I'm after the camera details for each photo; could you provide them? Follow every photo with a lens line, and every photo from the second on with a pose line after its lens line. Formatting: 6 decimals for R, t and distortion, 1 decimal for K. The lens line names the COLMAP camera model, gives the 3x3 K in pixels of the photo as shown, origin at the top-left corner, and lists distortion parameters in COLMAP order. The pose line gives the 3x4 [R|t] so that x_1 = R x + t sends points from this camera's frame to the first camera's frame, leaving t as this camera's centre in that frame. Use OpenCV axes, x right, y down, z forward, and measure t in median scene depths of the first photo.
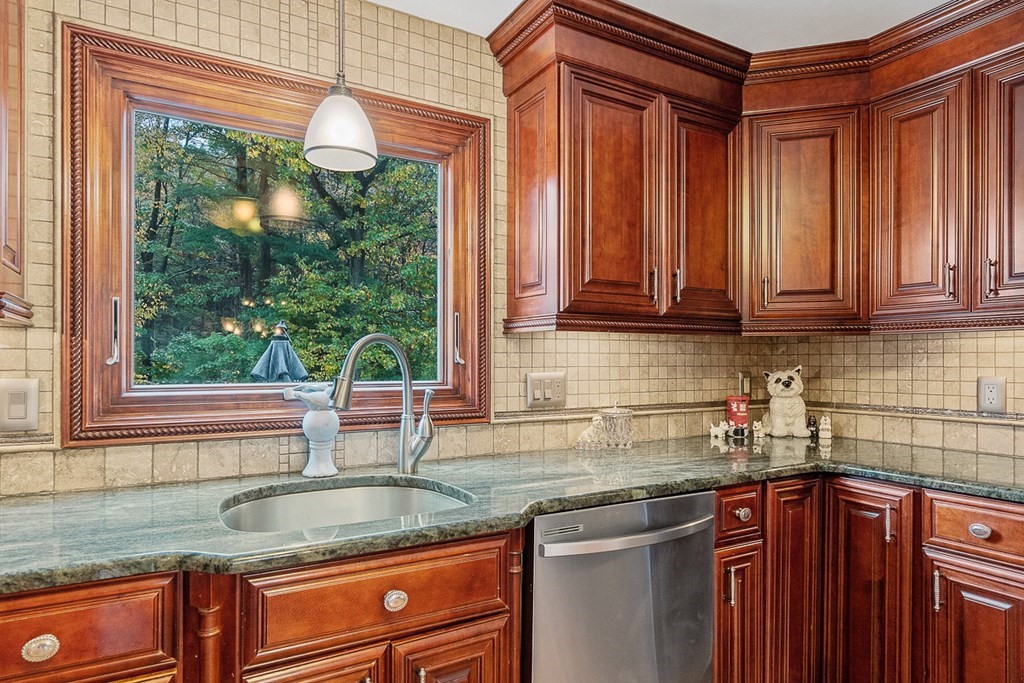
lens RADIAL K [[588.2, 0, 492.8], [0, 588.2, 360.0], [0, 0, 1]] dist [0.006452, 0.003752]
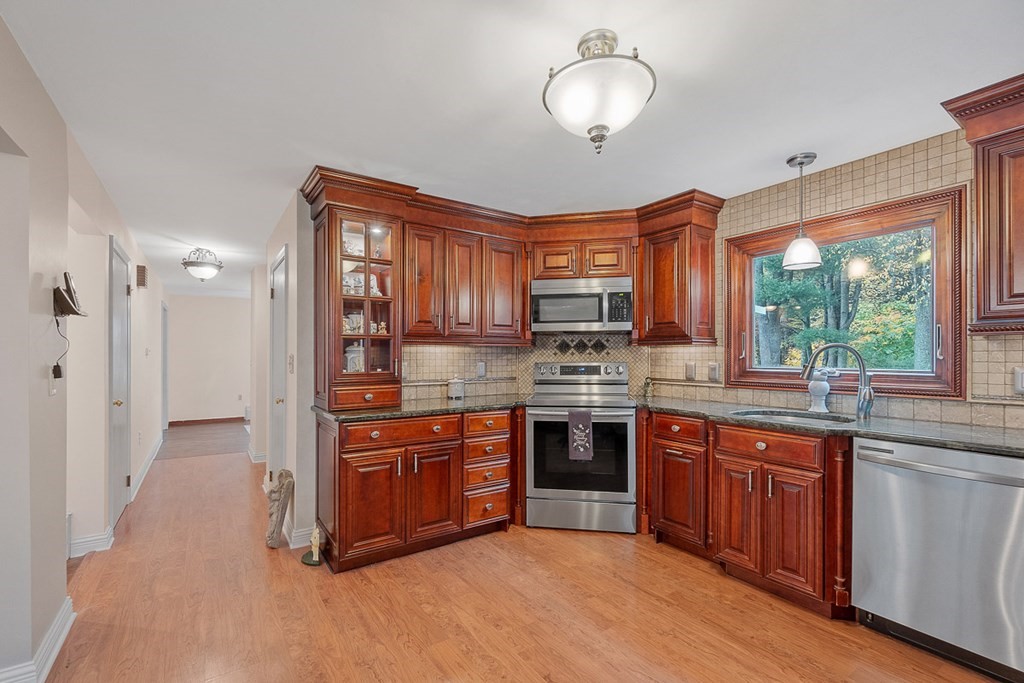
lens RADIAL K [[452.6, 0, 497.2], [0, 452.6, 358.5], [0, 0, 1]] dist [-0.010847, -0.001038]
pose [[0.079442, 0.006214, -0.996820, 1.368992], [0.003885, 0.999971, 0.006543, -0.009190], [0.996832, -0.004393, 0.079416, -0.281568]]
